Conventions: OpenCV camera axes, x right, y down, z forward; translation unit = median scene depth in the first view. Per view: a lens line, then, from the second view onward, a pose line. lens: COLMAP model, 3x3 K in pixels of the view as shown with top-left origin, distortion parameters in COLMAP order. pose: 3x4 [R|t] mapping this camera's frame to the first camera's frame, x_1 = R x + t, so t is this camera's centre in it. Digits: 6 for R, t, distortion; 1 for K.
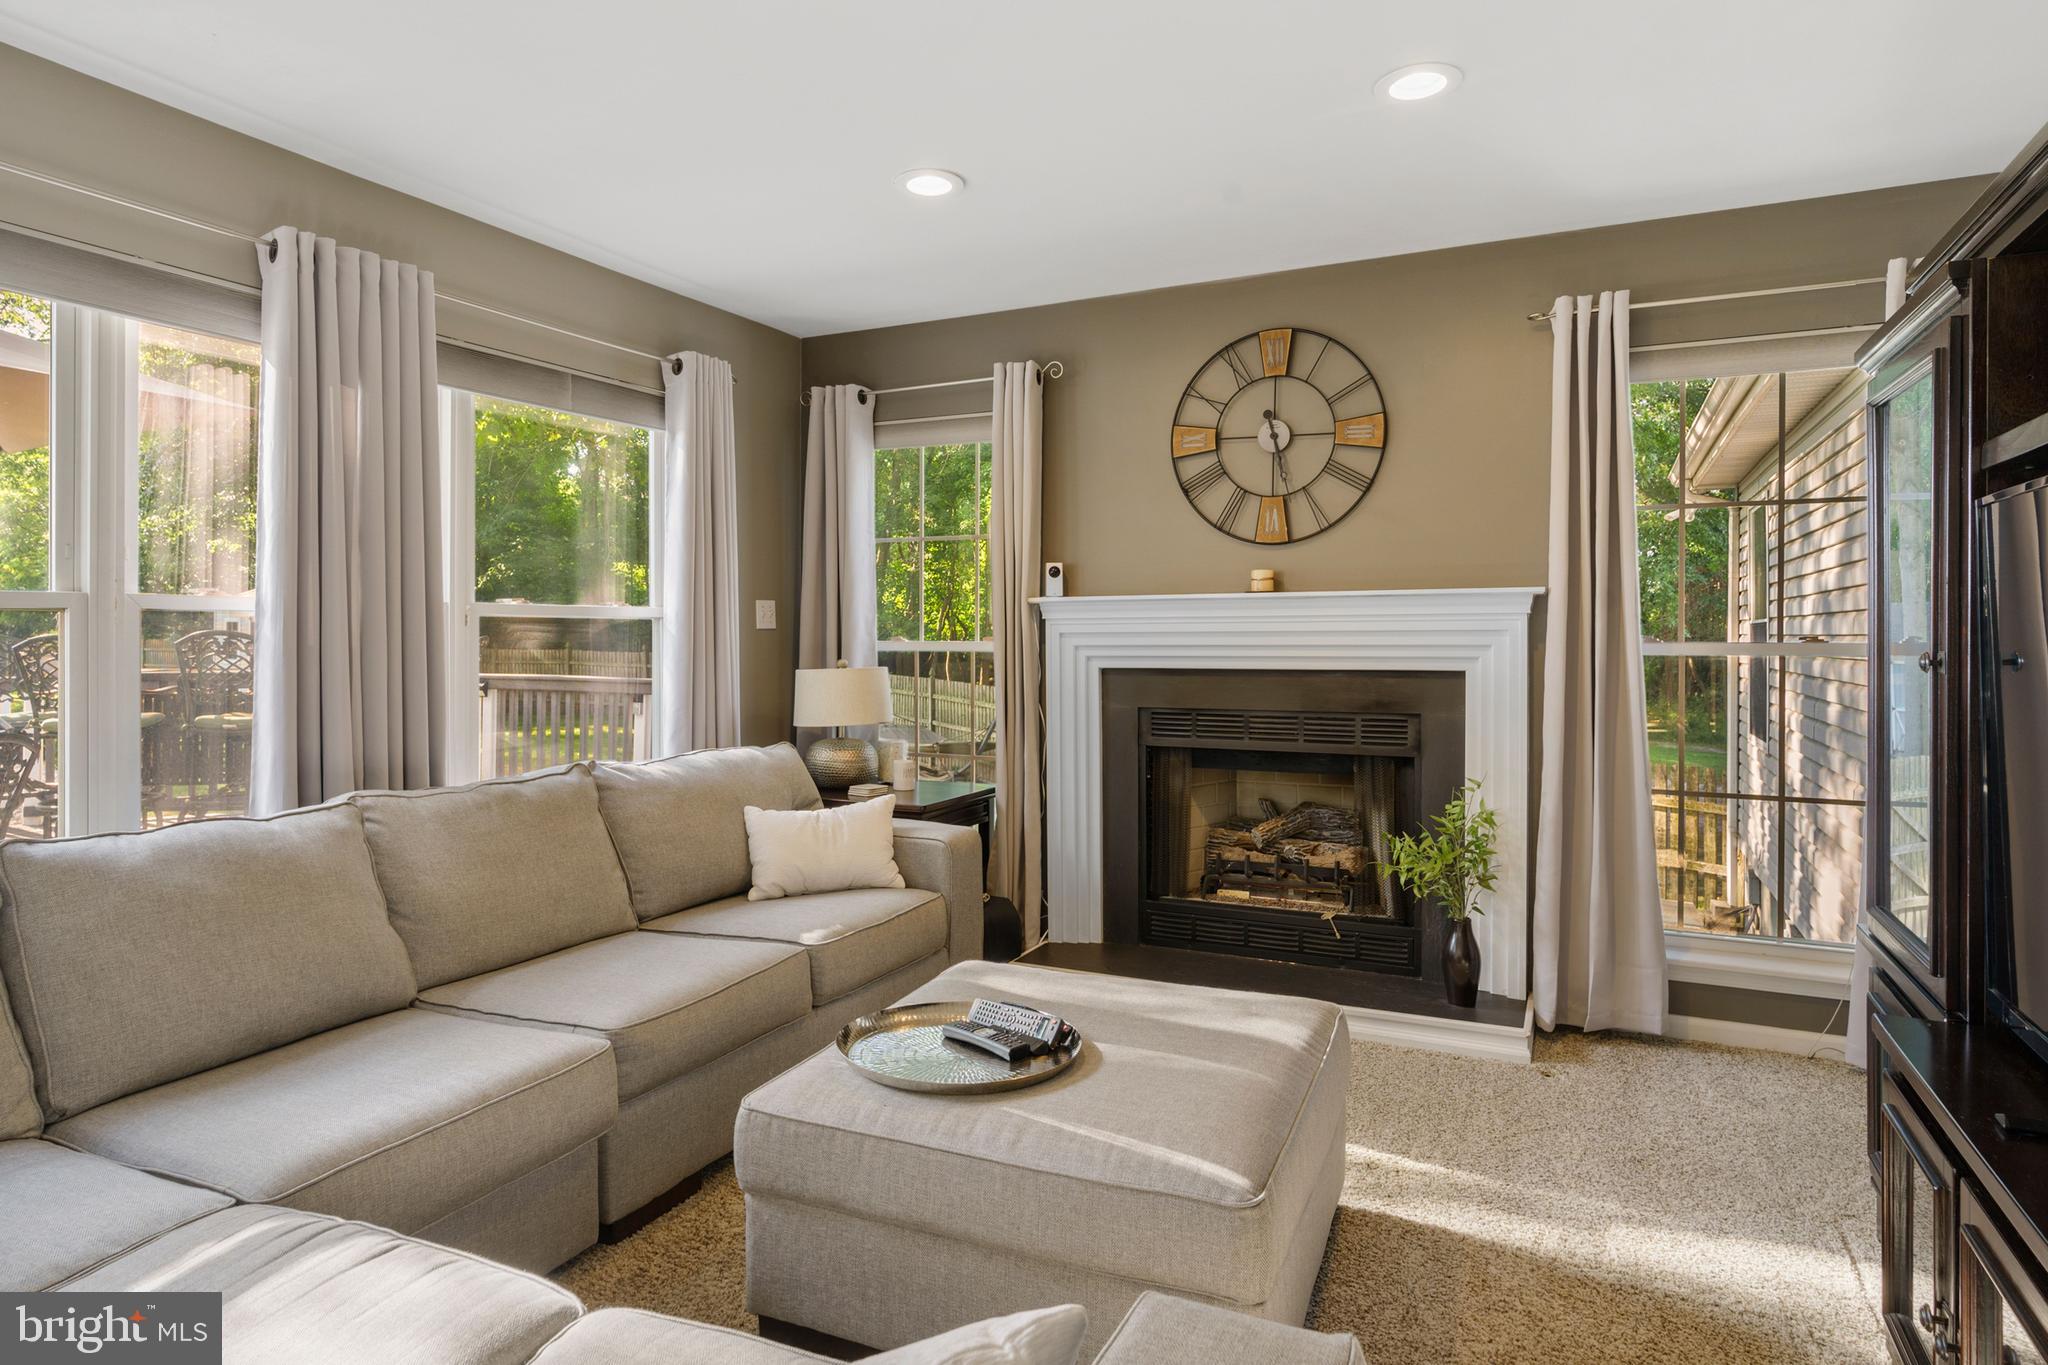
lens RADIAL K [[1131.2, 0, 1077.2], [0, 1131.2, 638.9], [0, 0, 1]] dist [-0.002859, -0.000090]
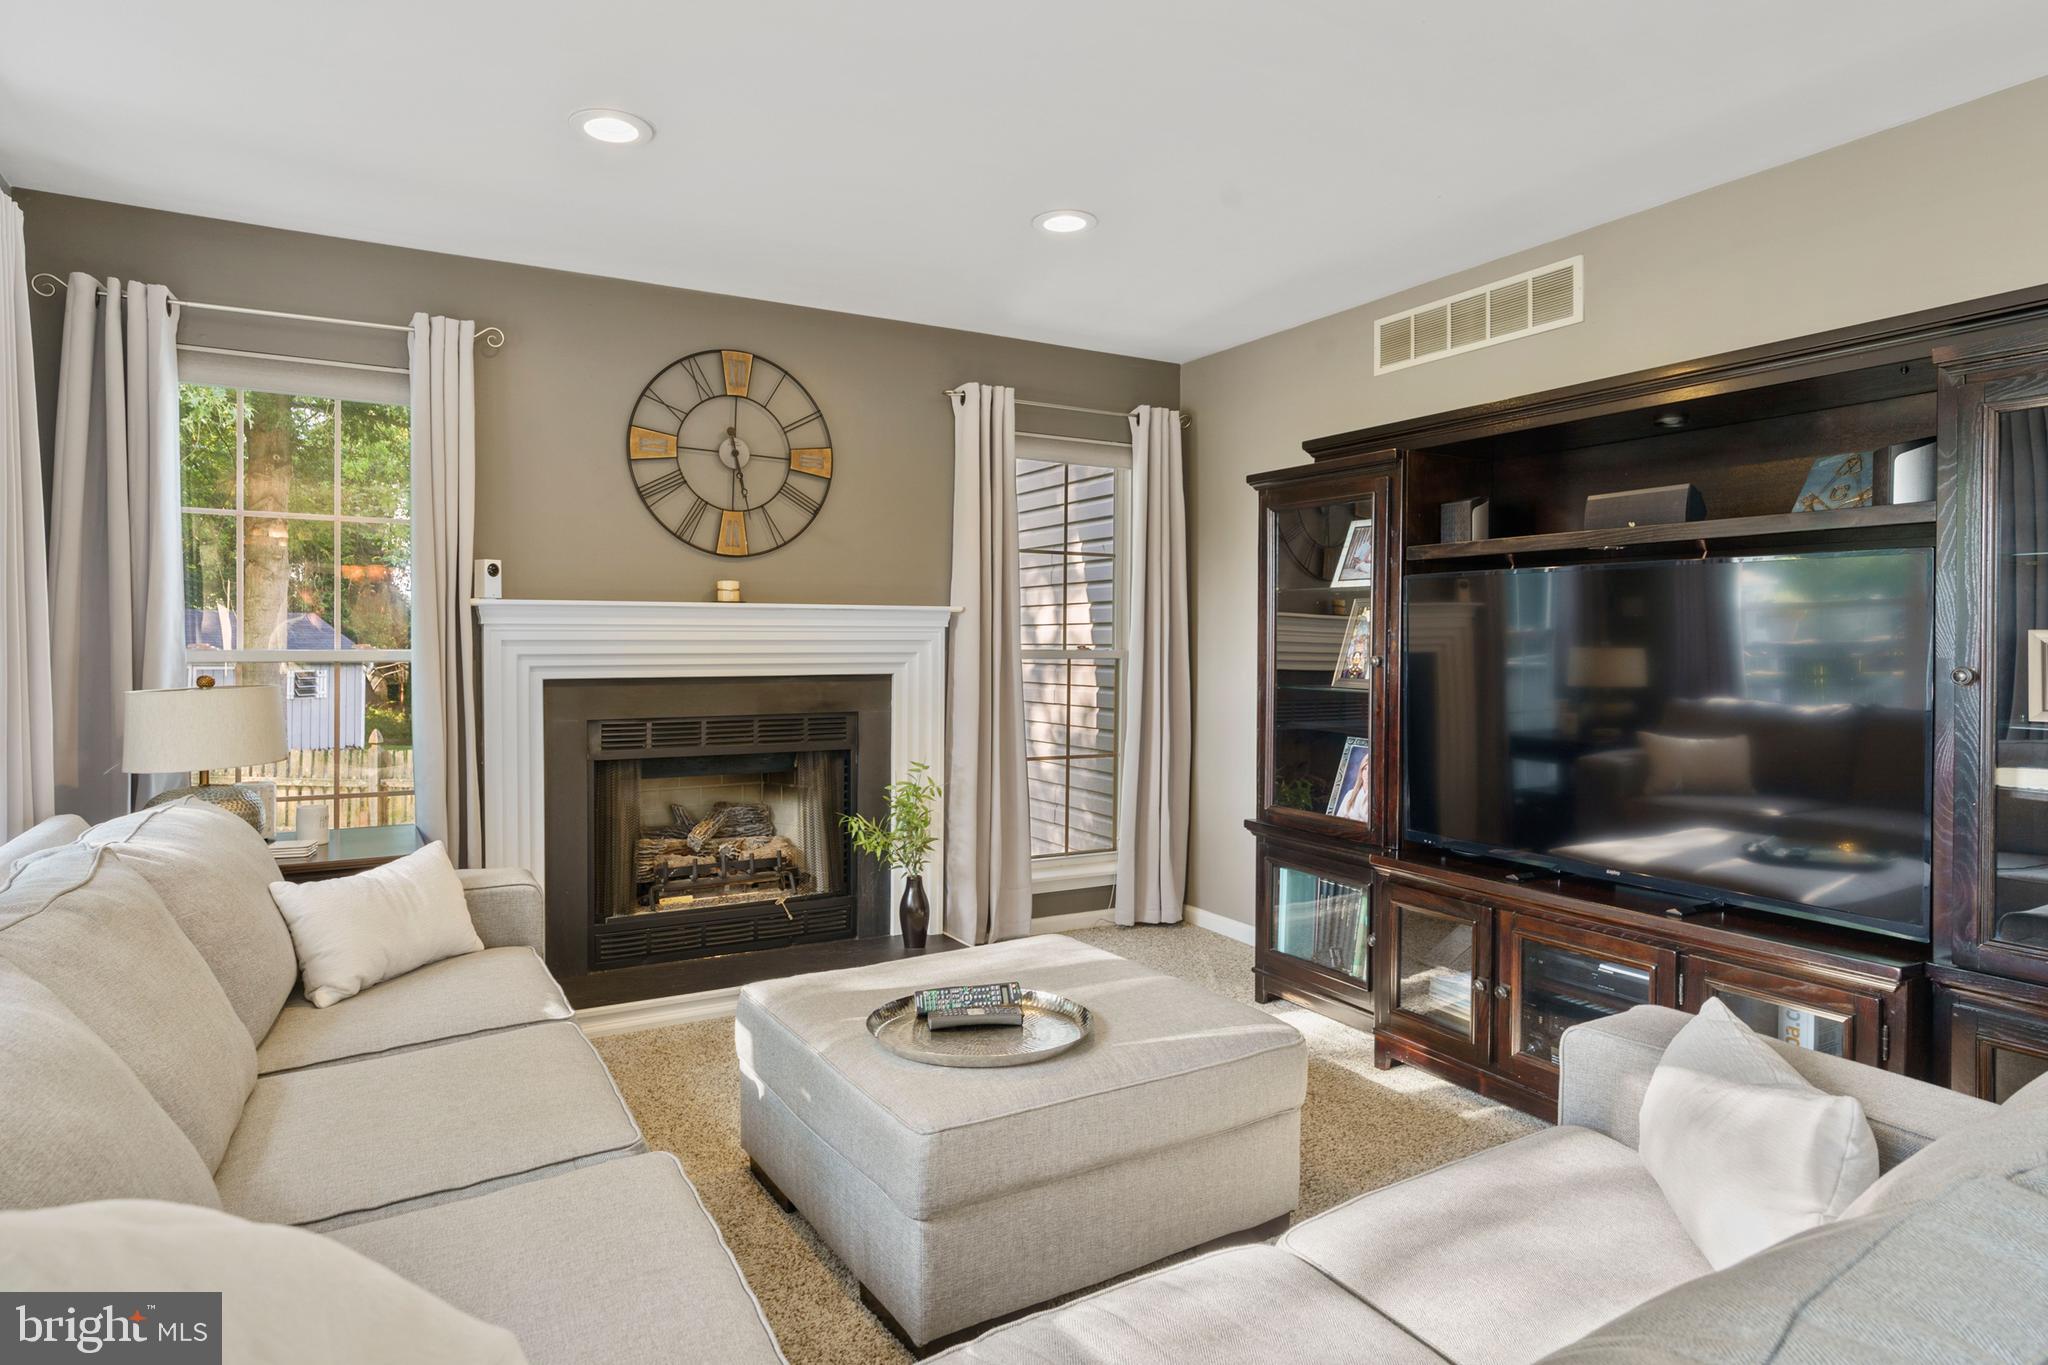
lens RADIAL K [[1109.9, 0, 1021.1], [0, 1109.9, 651.9], [0, 0, 1]] dist [0.005560, -0.000078]
pose [[0.596683, -0.004943, 0.802462, -0.491102], [-0.004276, 0.999947, 0.009338, -0.006443], [-0.802465, -0.009003, 0.596631, 0.173706]]
